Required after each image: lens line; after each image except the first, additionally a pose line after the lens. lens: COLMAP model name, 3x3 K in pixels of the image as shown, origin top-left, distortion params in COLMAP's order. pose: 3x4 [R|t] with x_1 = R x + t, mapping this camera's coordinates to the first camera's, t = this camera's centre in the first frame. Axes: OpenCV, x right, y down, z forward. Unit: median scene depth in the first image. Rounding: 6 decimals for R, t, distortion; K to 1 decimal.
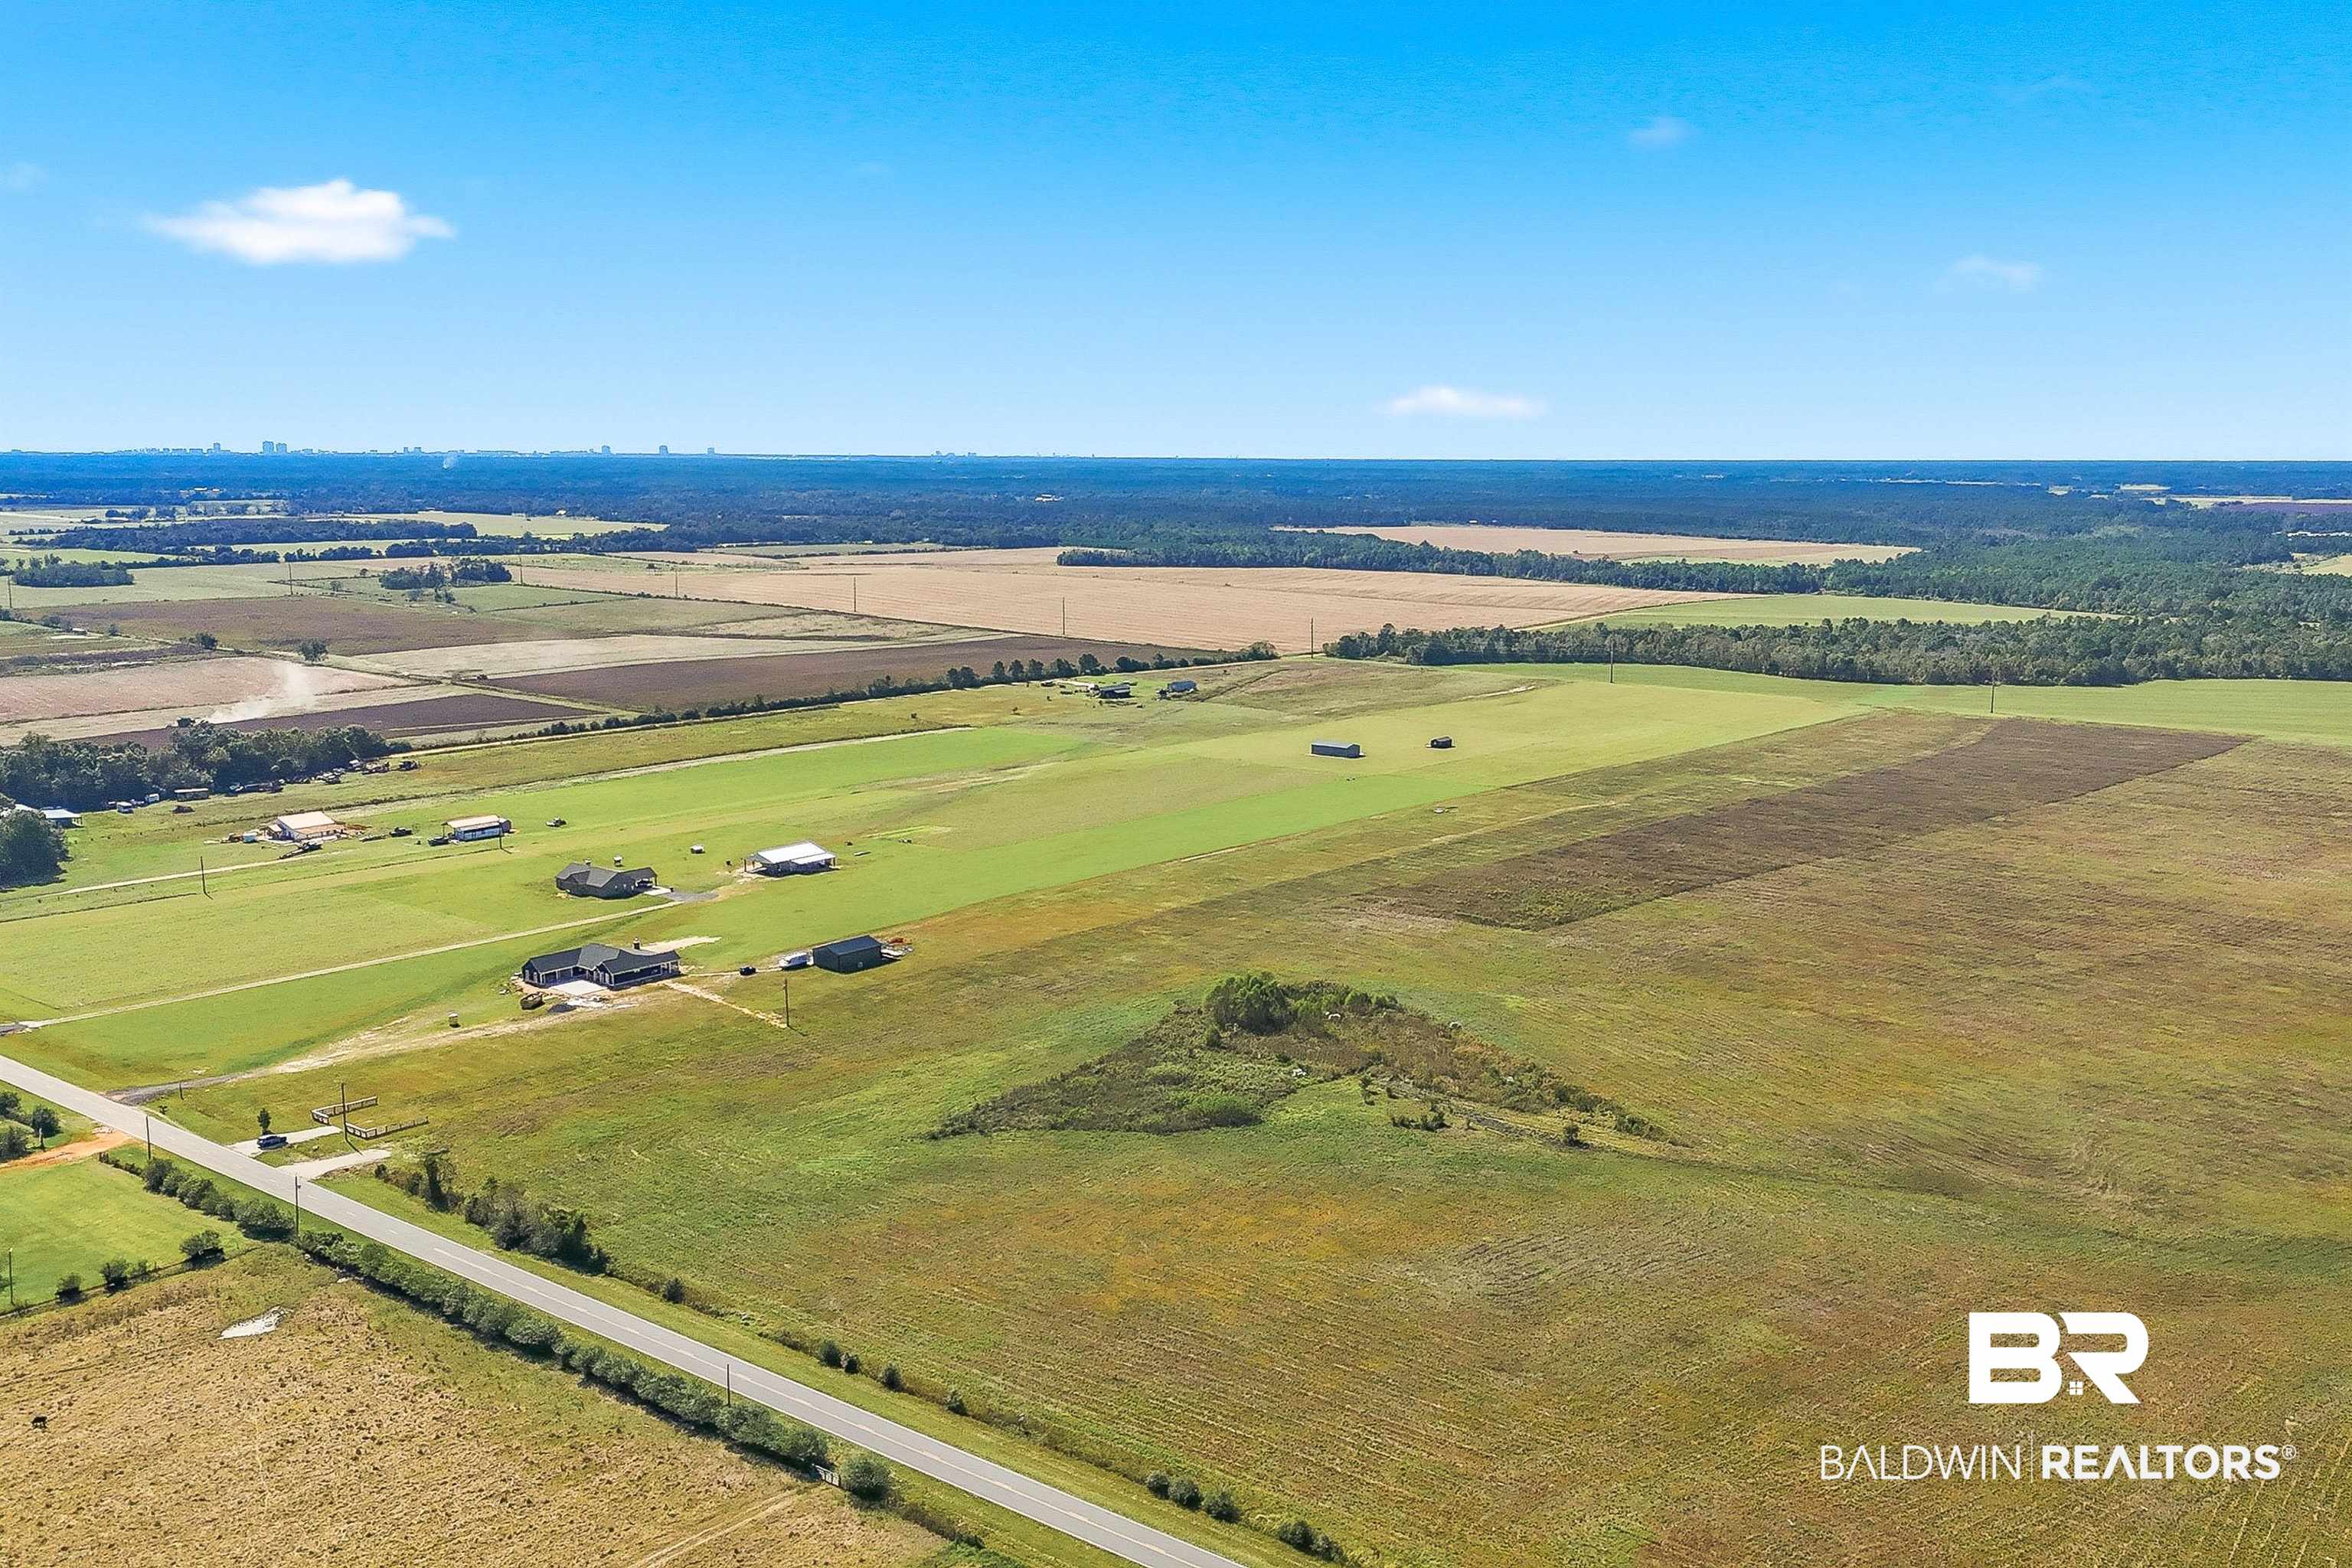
lens RADIAL K [[1912.8, 0, 1259.1], [0, 1912.8, 785.1], [0, 0, 1]] dist [0.133886, -0.249263]
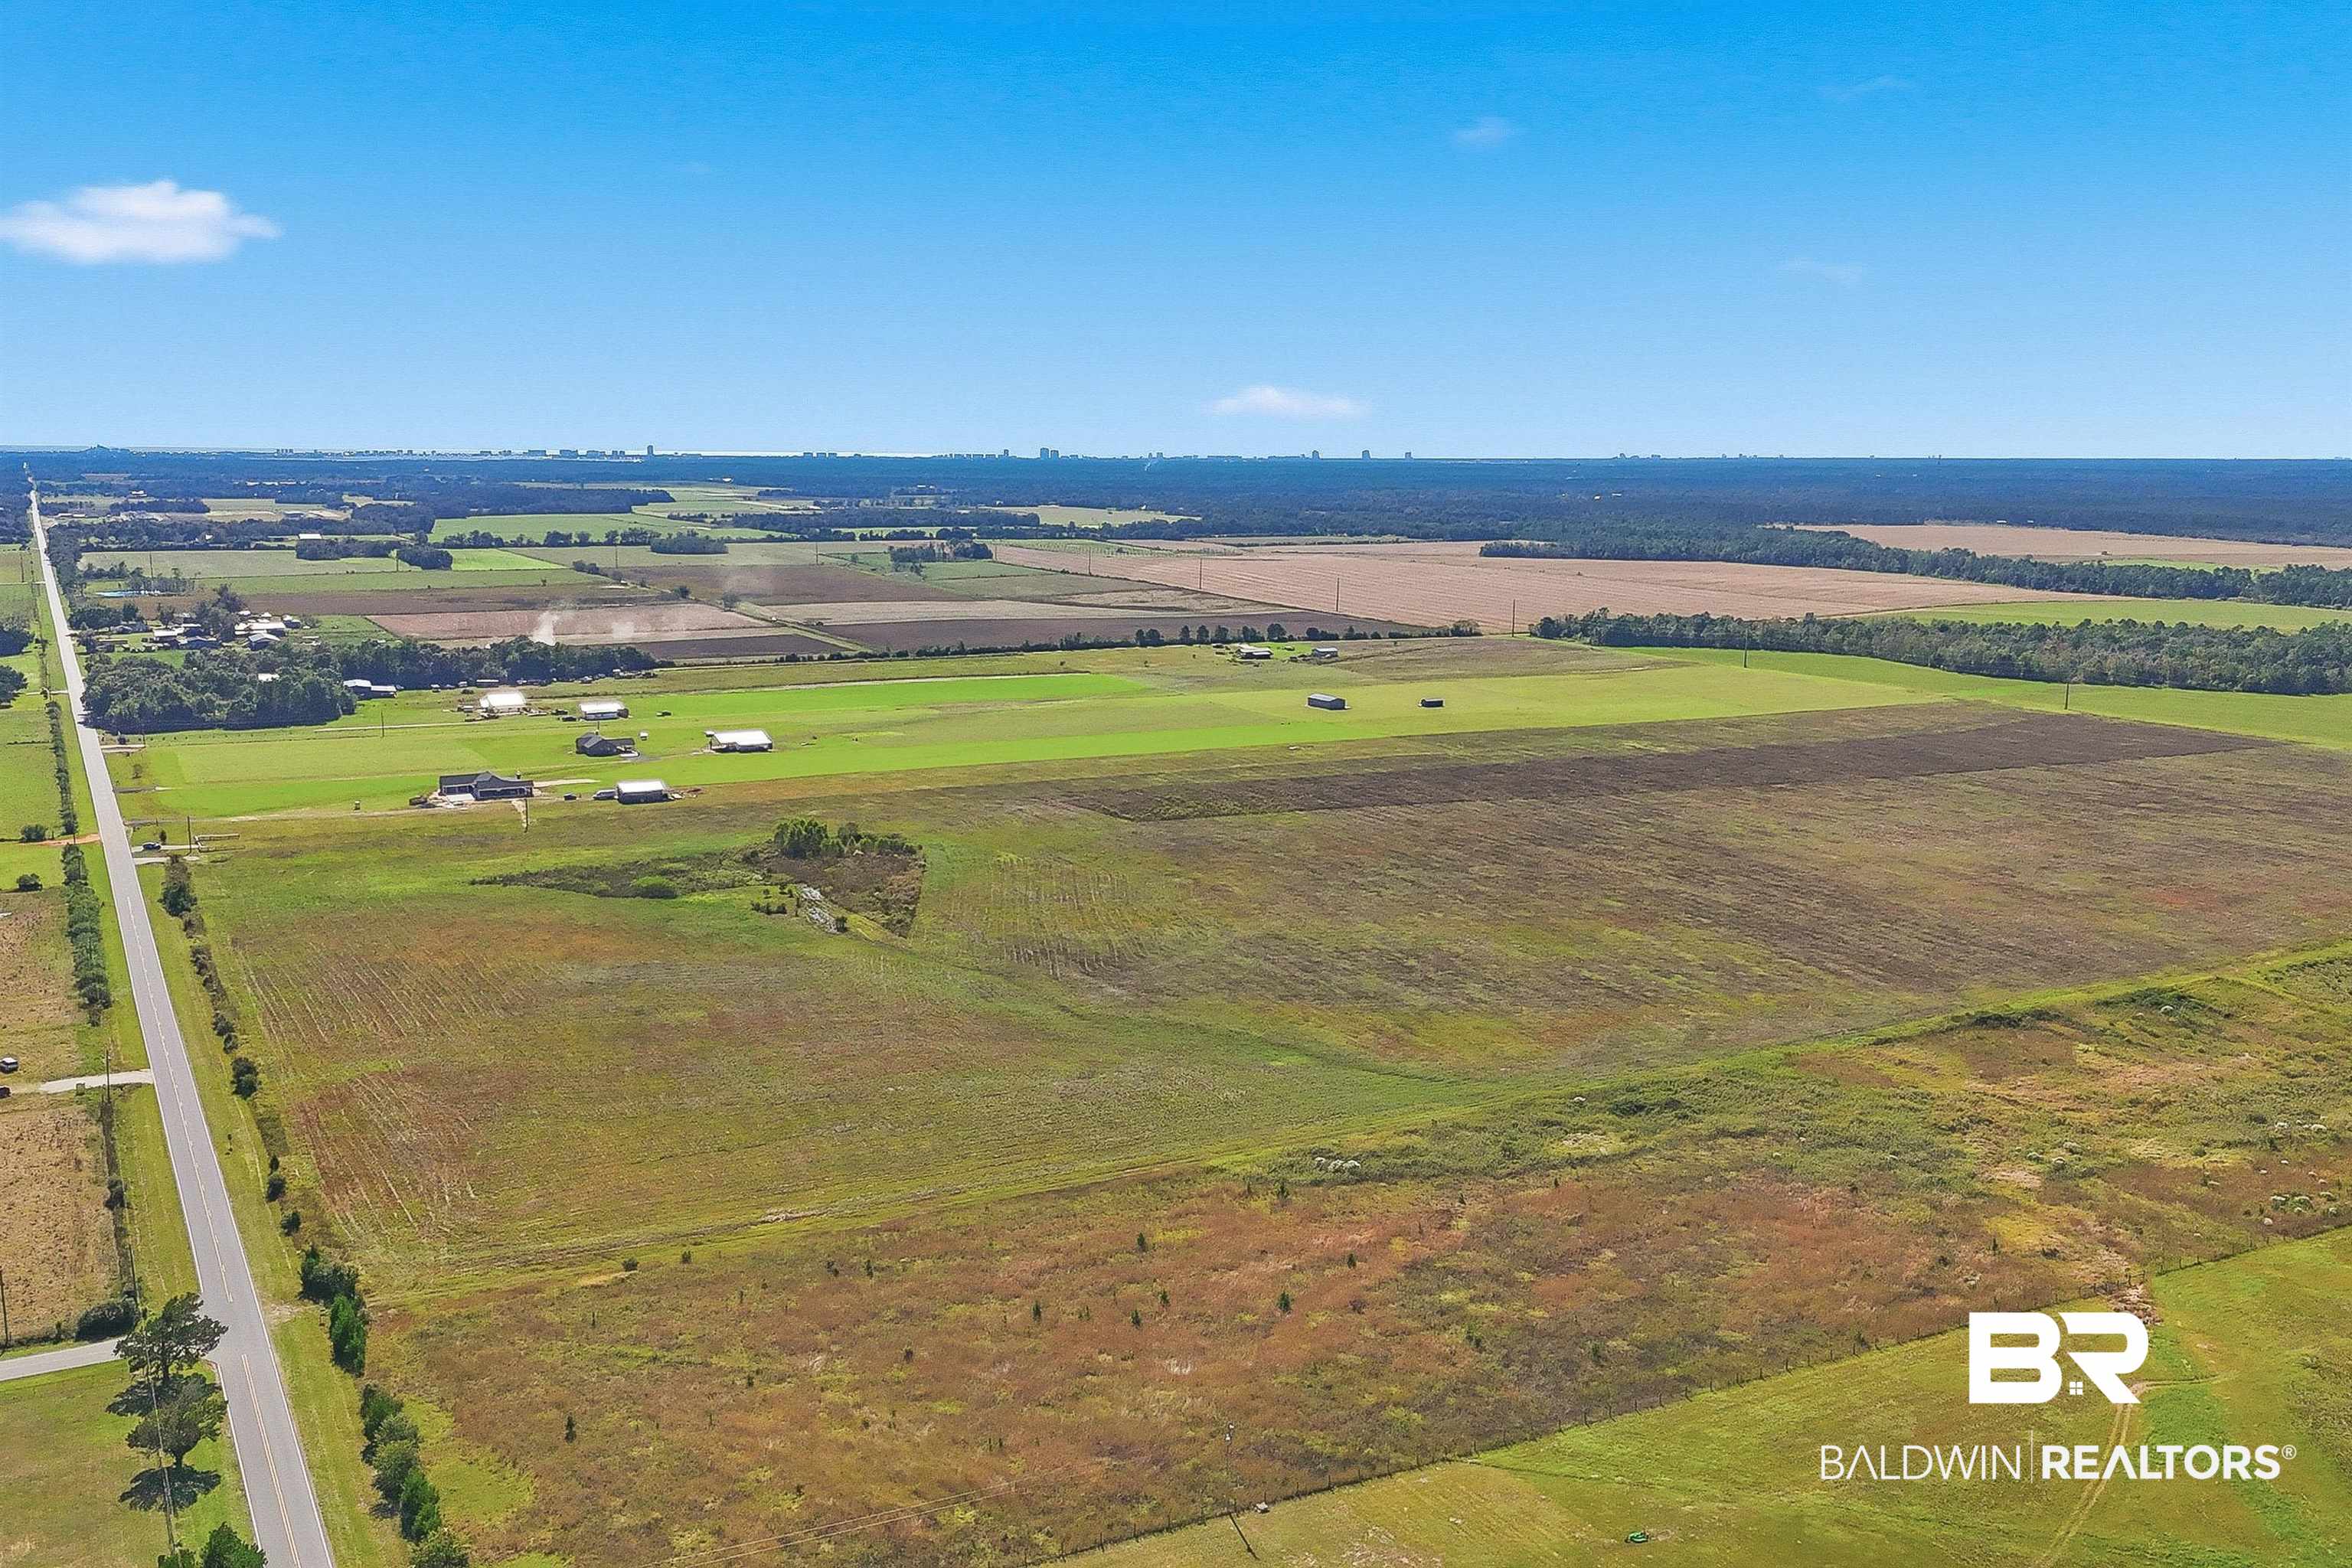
lens RADIAL K [[1912.8, 0, 1259.1], [0, 1912.8, 785.1], [0, 0, 1]] dist [0.133886, -0.249263]
pose [[0.920580, 0.066772, -0.384804, 0.341465], [-0.067592, 0.997648, 0.011412, 0.015796], [0.384661, 0.015504, 0.922928, -0.061935]]
